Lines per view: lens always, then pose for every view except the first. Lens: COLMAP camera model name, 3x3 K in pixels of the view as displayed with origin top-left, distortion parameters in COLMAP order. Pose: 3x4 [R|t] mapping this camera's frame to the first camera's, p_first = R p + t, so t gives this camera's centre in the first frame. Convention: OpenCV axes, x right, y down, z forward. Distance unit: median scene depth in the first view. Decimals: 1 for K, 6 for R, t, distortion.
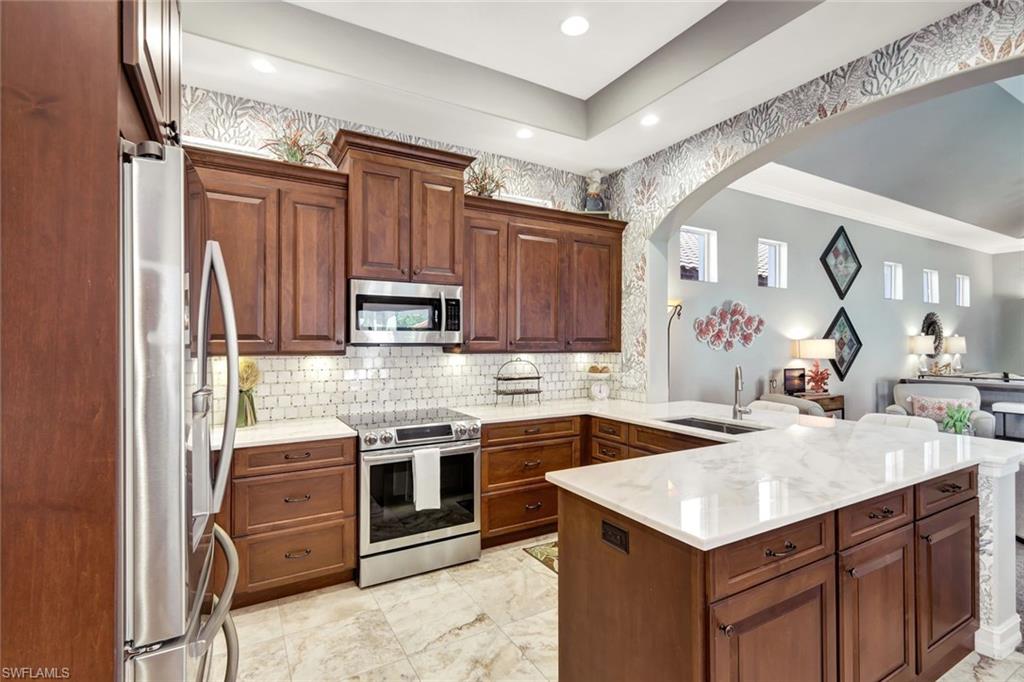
lens RADIAL K [[460.7, 0, 520.0], [0, 460.7, 342.3], [0, 0, 1]] dist [0.004645, -0.000688]
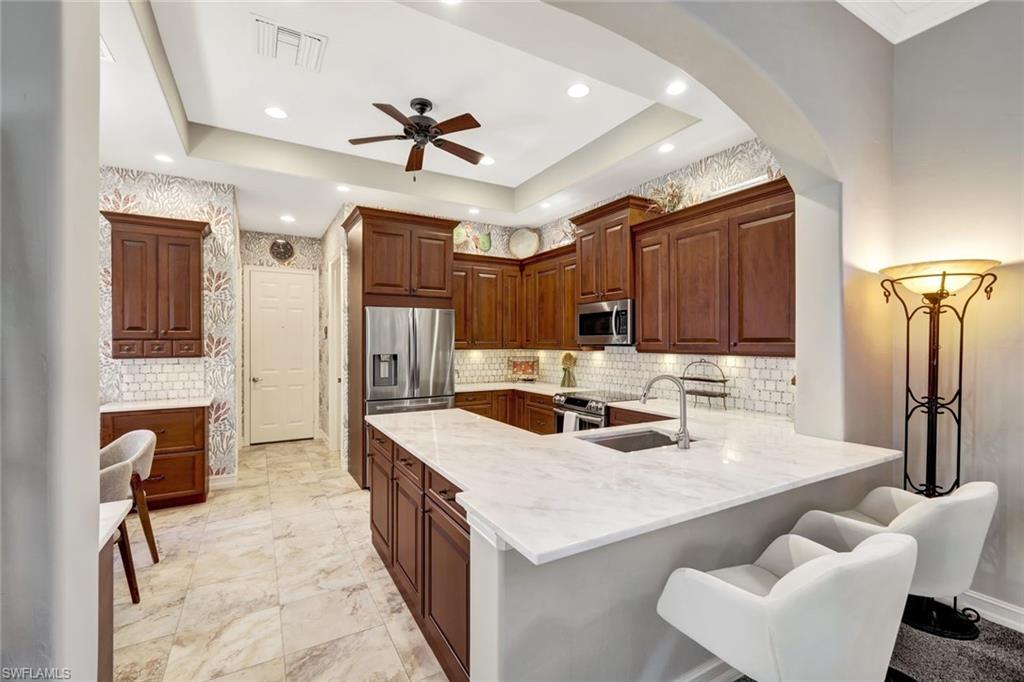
lens RADIAL K [[460.7, 0, 520.0], [0, 460.7, 342.3], [0, 0, 1]] dist [0.004645, -0.000688]
pose [[-0.006182, -0.004152, -0.999972, 0.972189], [-0.001270, 0.999991, -0.004144, 0.002147], [0.999980, 0.001244, -0.006187, 0.597579]]
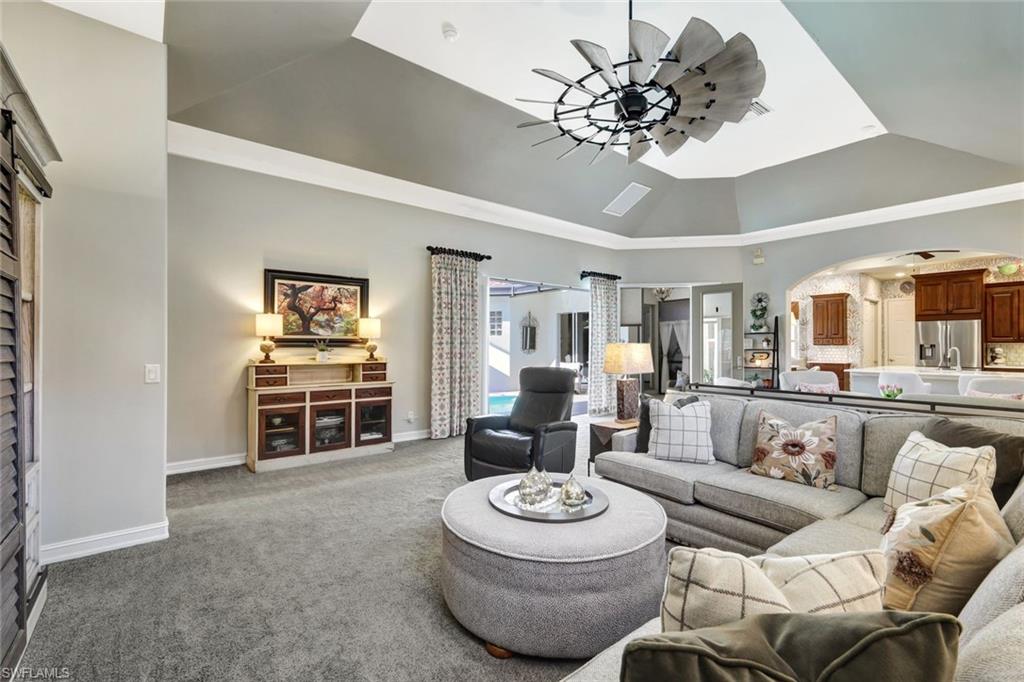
lens RADIAL K [[460.7, 0, 520.0], [0, 460.7, 342.3], [0, 0, 1]] dist [0.004645, -0.000688]
pose [[-0.984074, 0.000058, -0.177758, 2.380373], [-0.000099, 1.000000, 0.000878, 0.014480], [0.177758, 0.000881, -0.984074, 2.319161]]
